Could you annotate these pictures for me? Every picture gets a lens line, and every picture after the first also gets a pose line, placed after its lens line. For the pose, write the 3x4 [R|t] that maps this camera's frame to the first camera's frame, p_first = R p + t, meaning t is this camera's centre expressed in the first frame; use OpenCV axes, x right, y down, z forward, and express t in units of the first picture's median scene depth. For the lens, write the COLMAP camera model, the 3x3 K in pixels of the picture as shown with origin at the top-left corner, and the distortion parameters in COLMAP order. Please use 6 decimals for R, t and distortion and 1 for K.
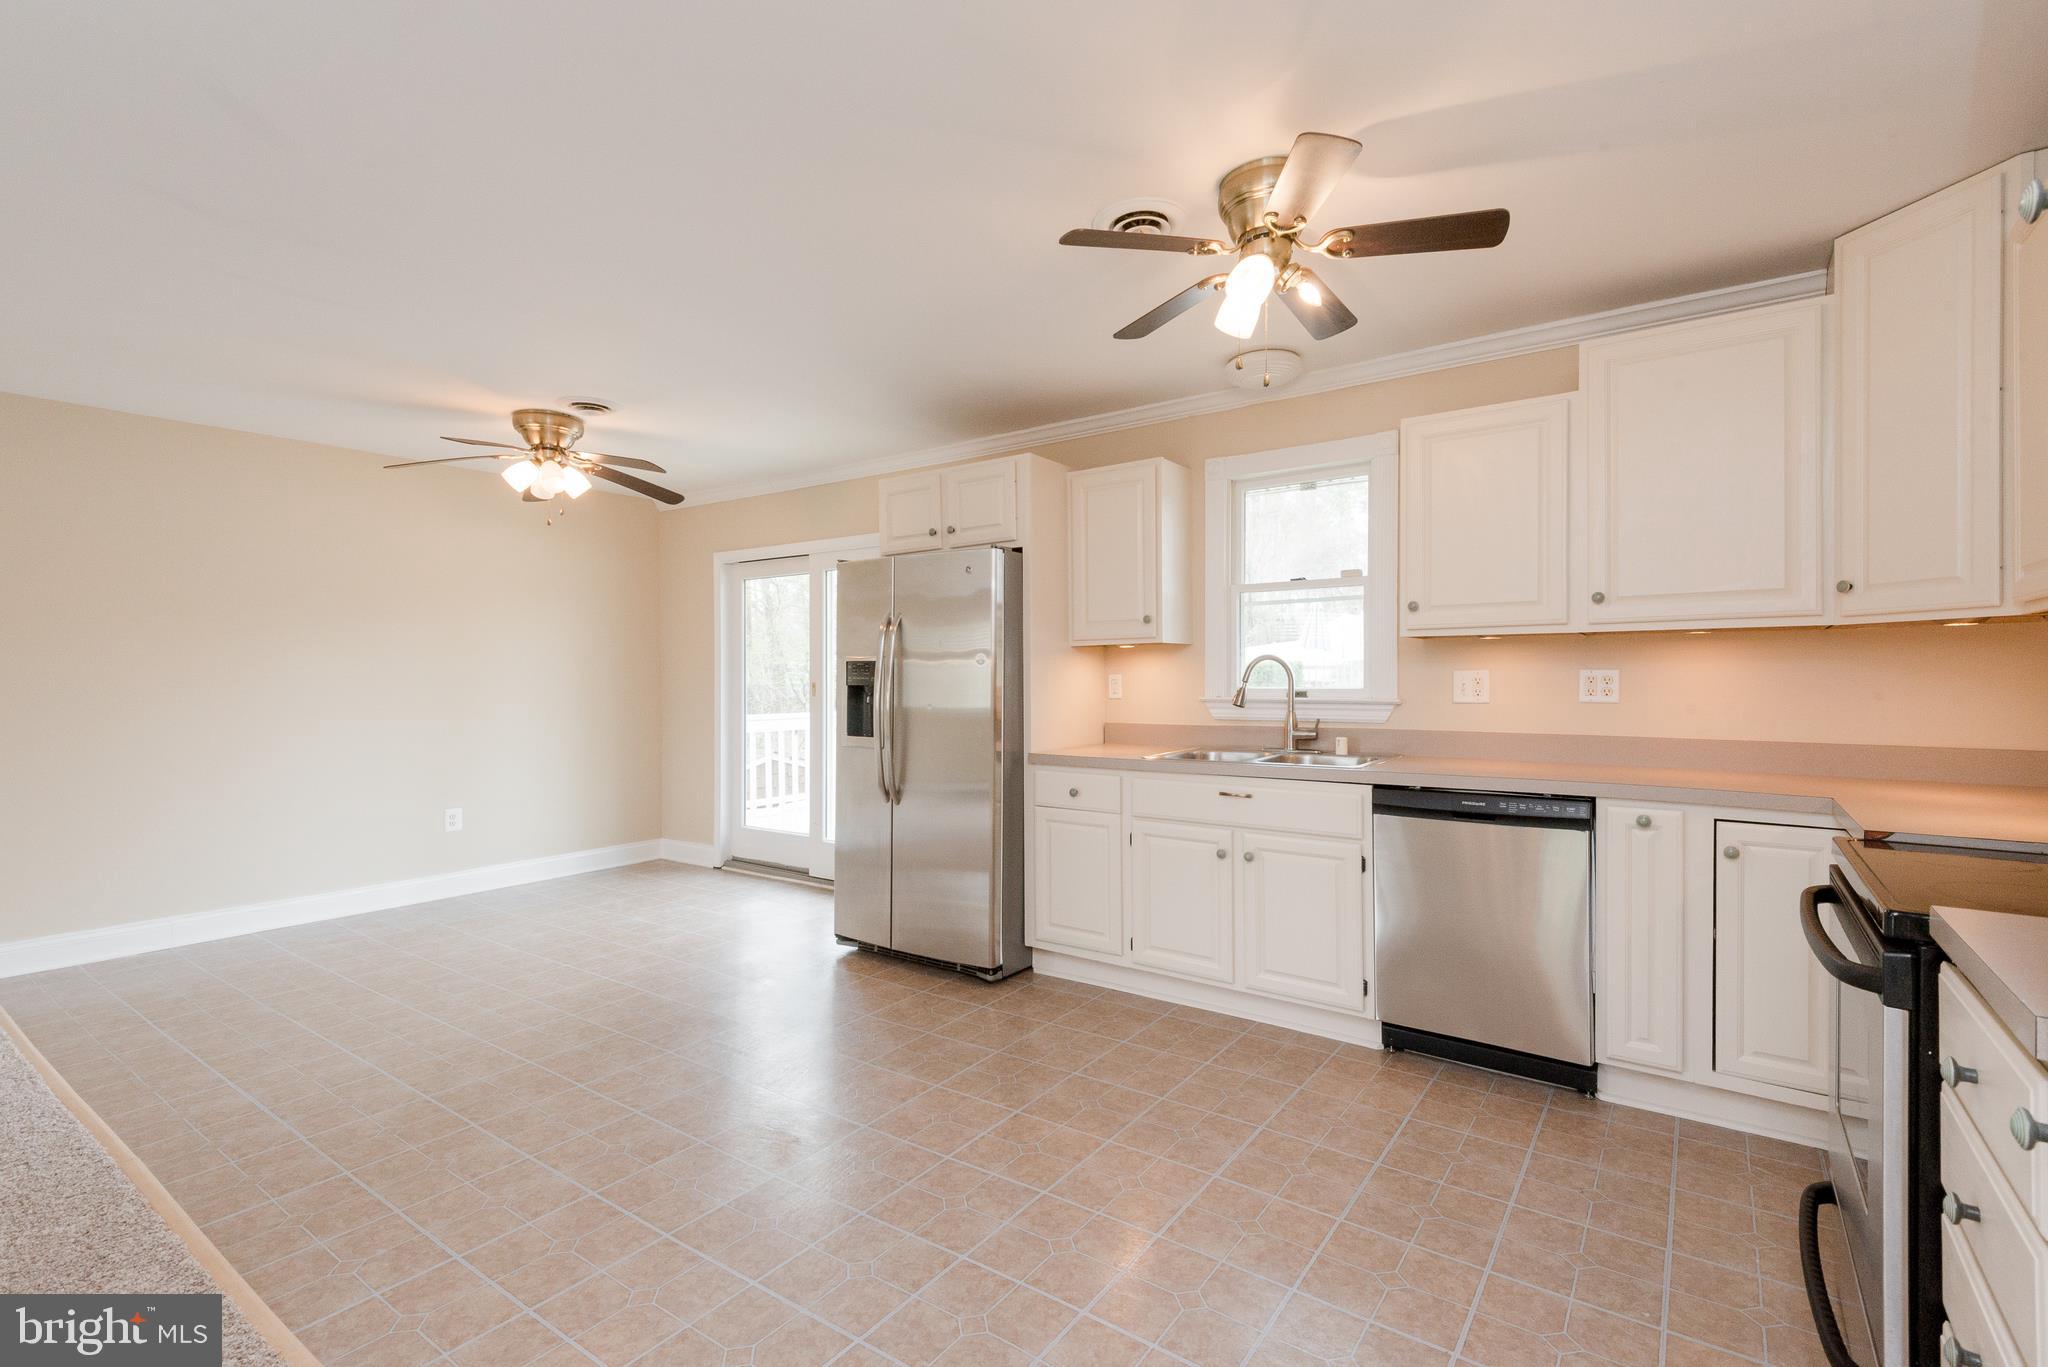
lens RADIAL K [[929.2, 0, 1025.7], [0, 929.2, 680.6], [0, 0, 1]] dist [0.036101, -0.016719]
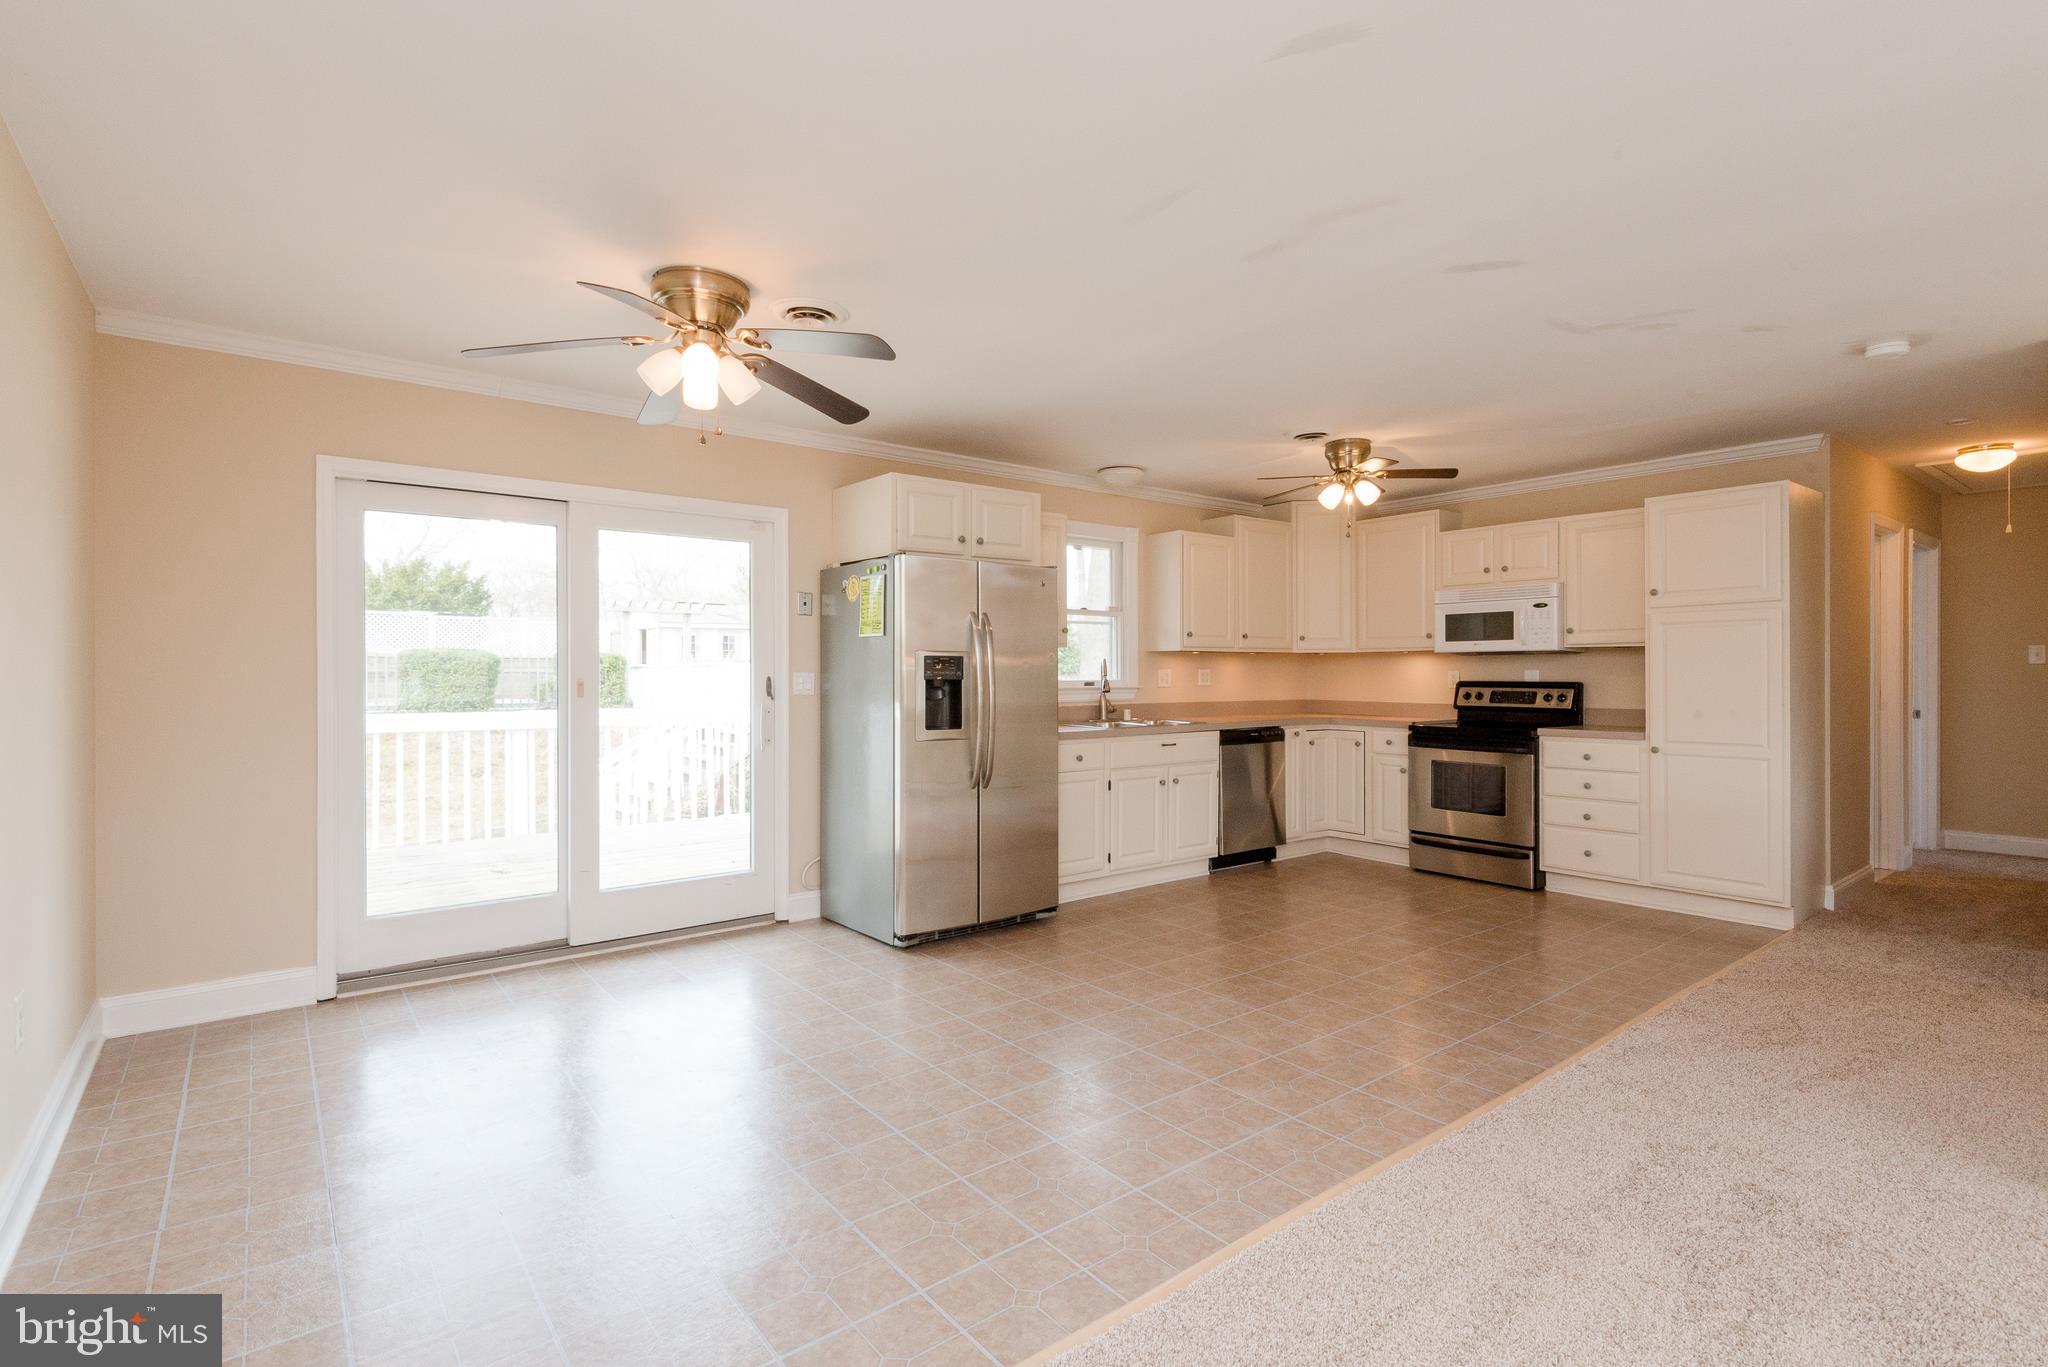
lens RADIAL K [[959.8, 0, 1024.0], [0, 959.8, 683.5], [0, 0, 1]] dist [0.041719, -0.027838]
pose [[0.278683, -0.008141, 0.960349, -1.334521], [0.004377, 0.999964, 0.007207, 0.002677], [-0.960373, 0.002195, 0.278709, 0.710368]]
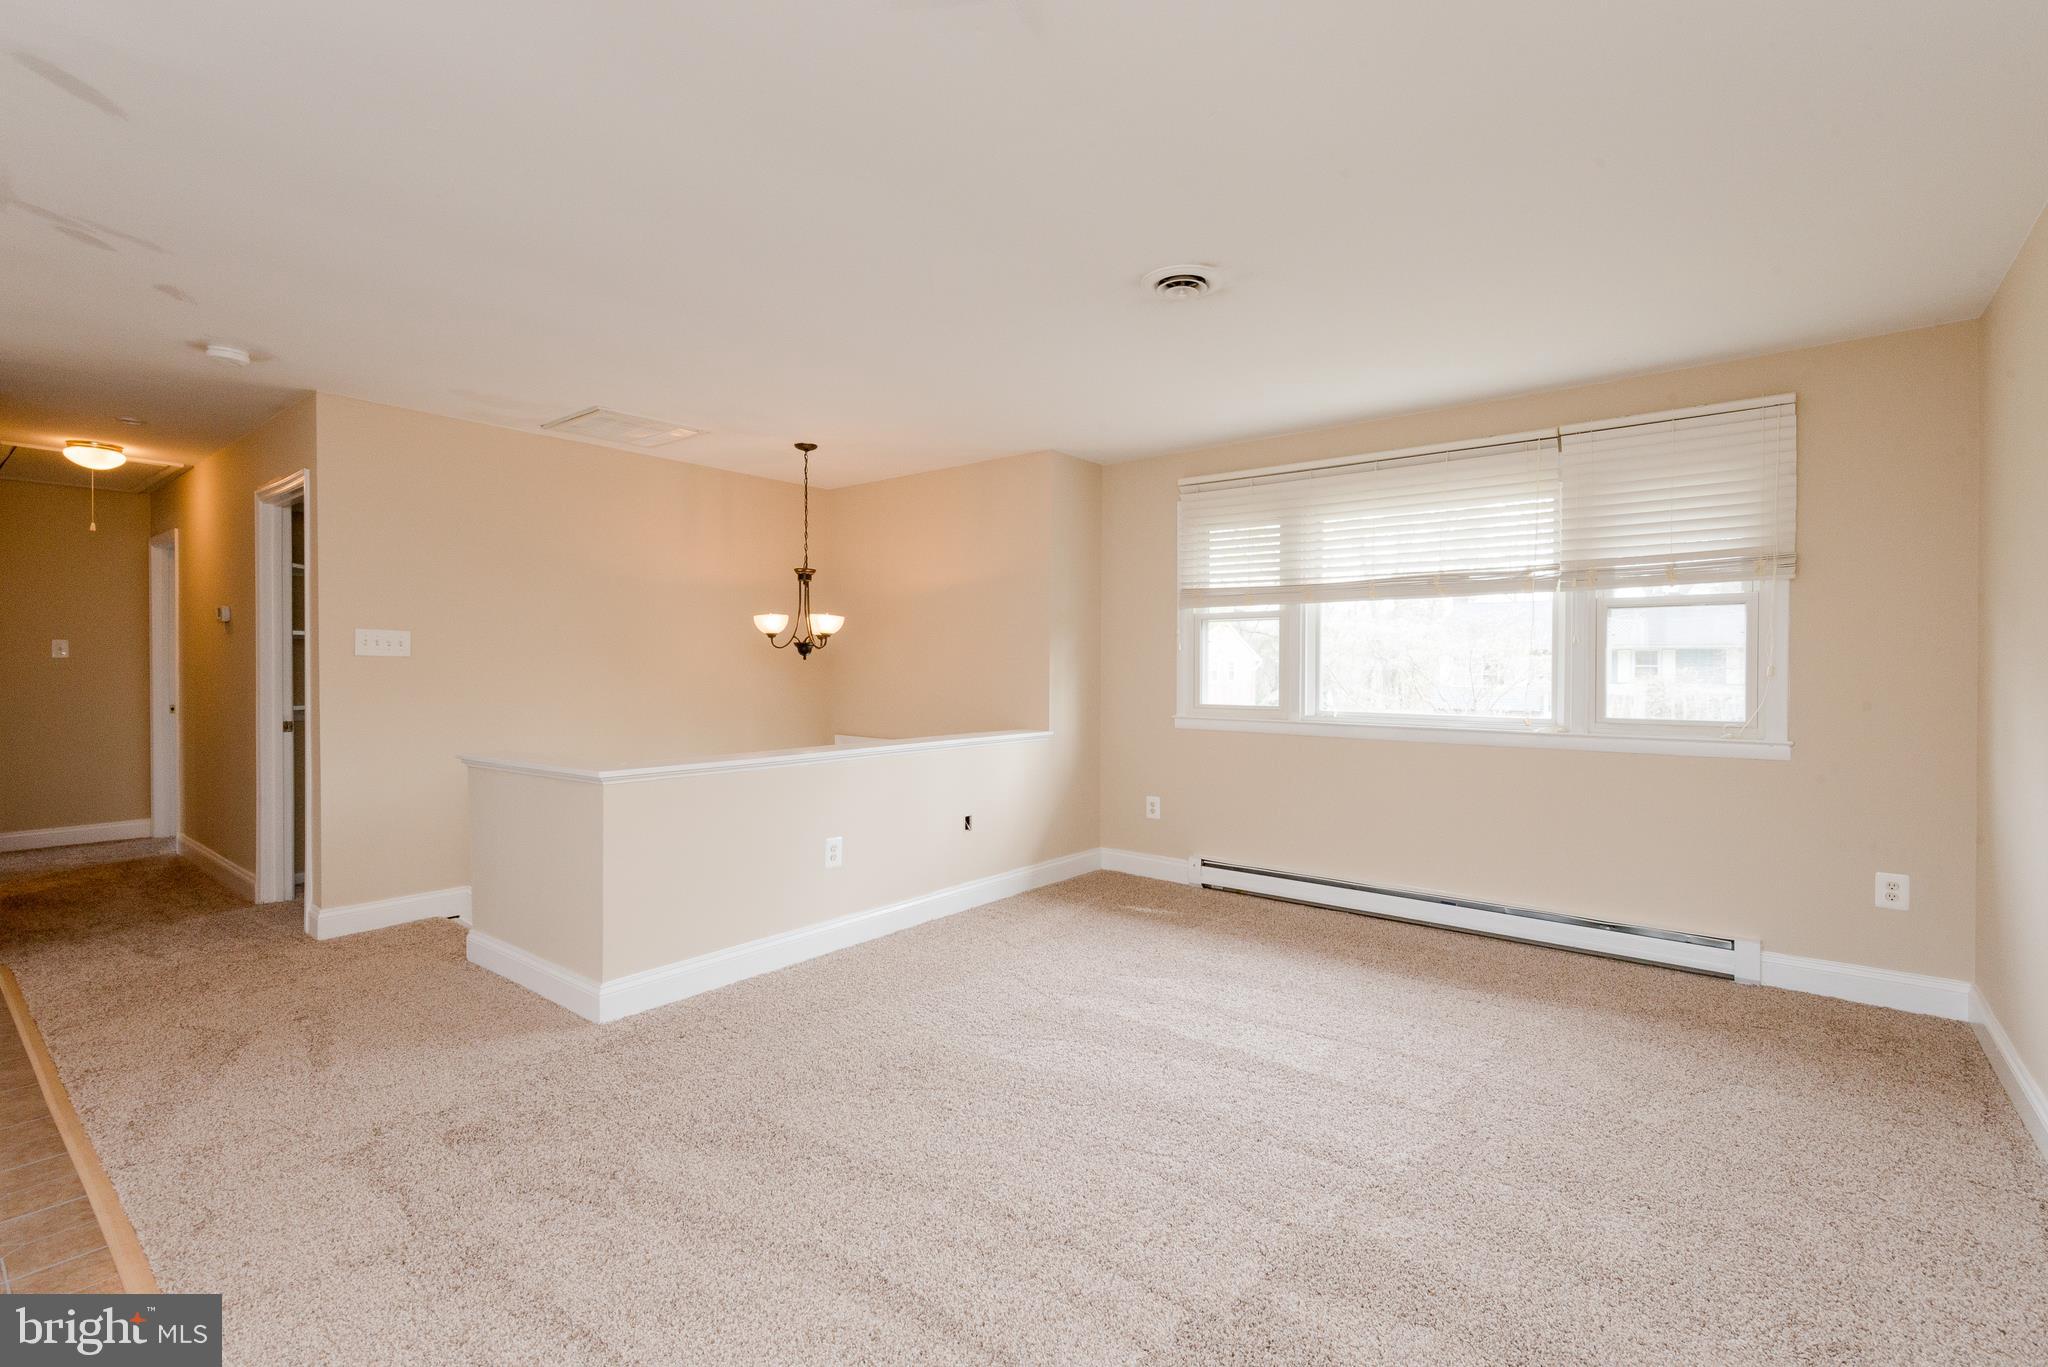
lens RADIAL K [[929.2, 0, 1025.7], [0, 929.2, 680.6], [0, 0, 1]] dist [0.036101, -0.016719]
pose [[-0.998648, -0.000529, 0.051983, -1.036251], [0.000422, 0.999833, 0.018276, -0.001106], [-0.051984, 0.018274, -0.998481, 1.093156]]
